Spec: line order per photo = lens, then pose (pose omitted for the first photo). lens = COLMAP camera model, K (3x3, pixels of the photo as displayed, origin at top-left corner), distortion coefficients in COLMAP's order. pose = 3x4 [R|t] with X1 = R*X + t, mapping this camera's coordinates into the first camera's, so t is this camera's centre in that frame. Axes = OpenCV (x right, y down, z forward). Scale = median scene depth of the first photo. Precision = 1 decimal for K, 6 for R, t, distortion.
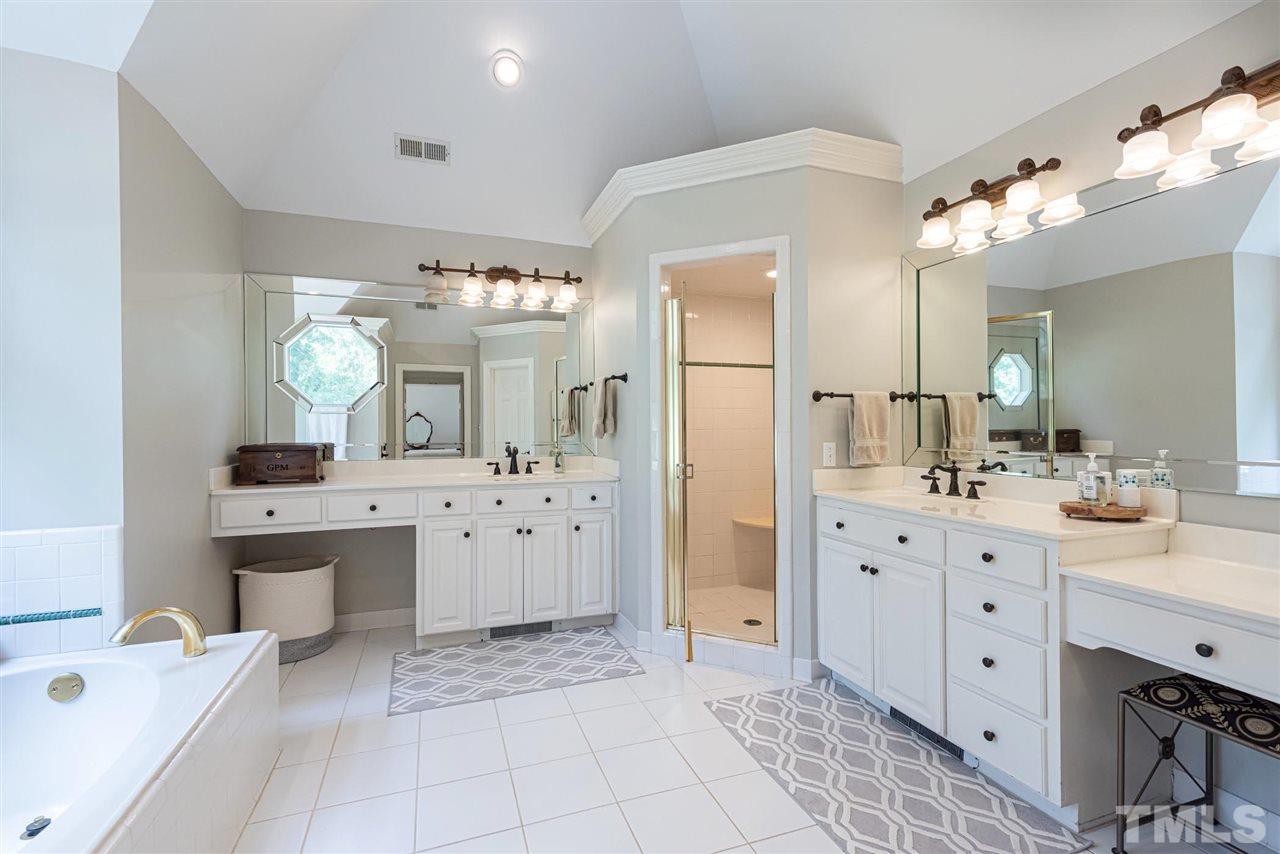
lens RADIAL K [[561.1, 0, 639.1], [0, 561.1, 427.5], [0, 0, 1]] dist [0.007931, -0.000426]
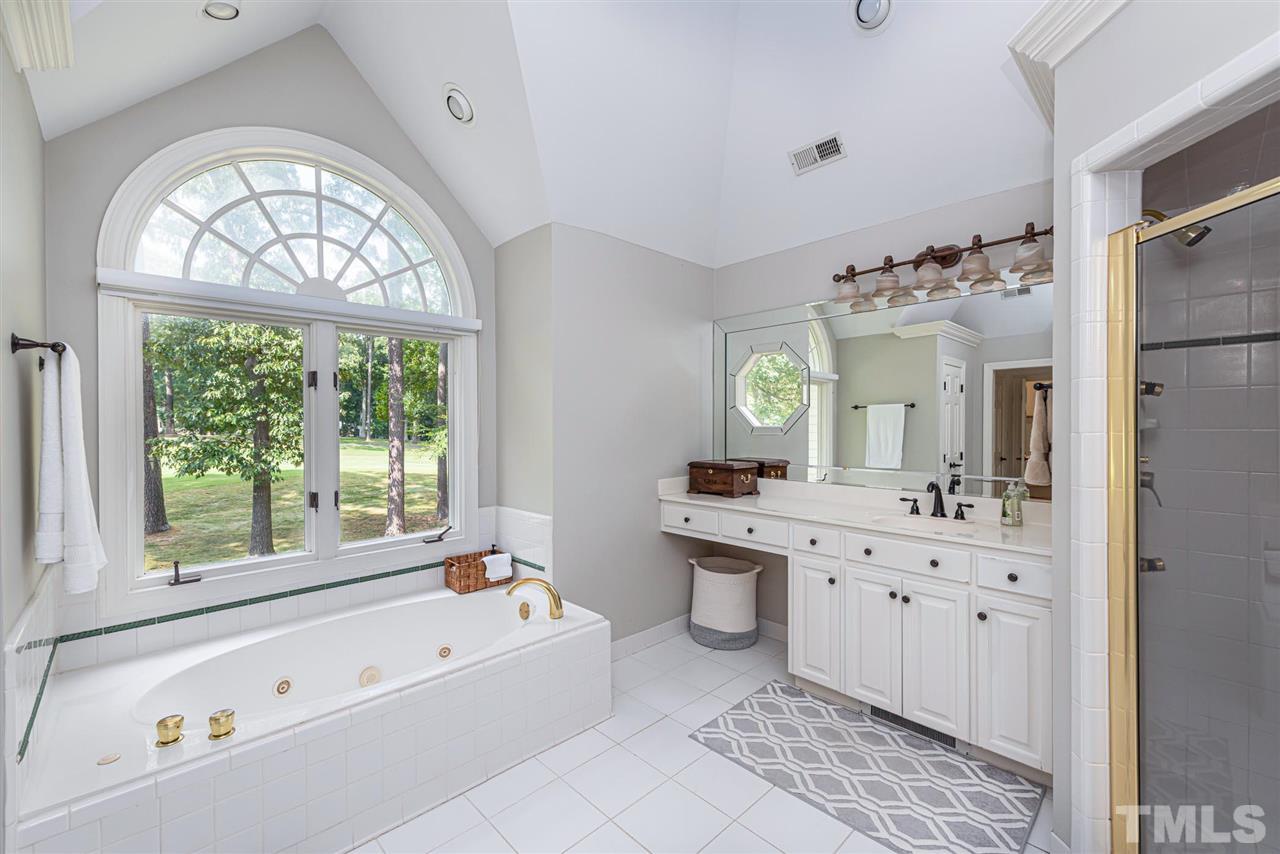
lens RADIAL K [[521.5, 0, 638.6], [0, 521.5, 428.5], [0, 0, 1]] dist [0.000718, 0.000370]
pose [[0.409068, 0.007056, -0.912476, 0.300770], [0.000206, 0.999969, 0.007825, -0.050300], [0.912504, -0.003389, 0.409054, 0.397144]]
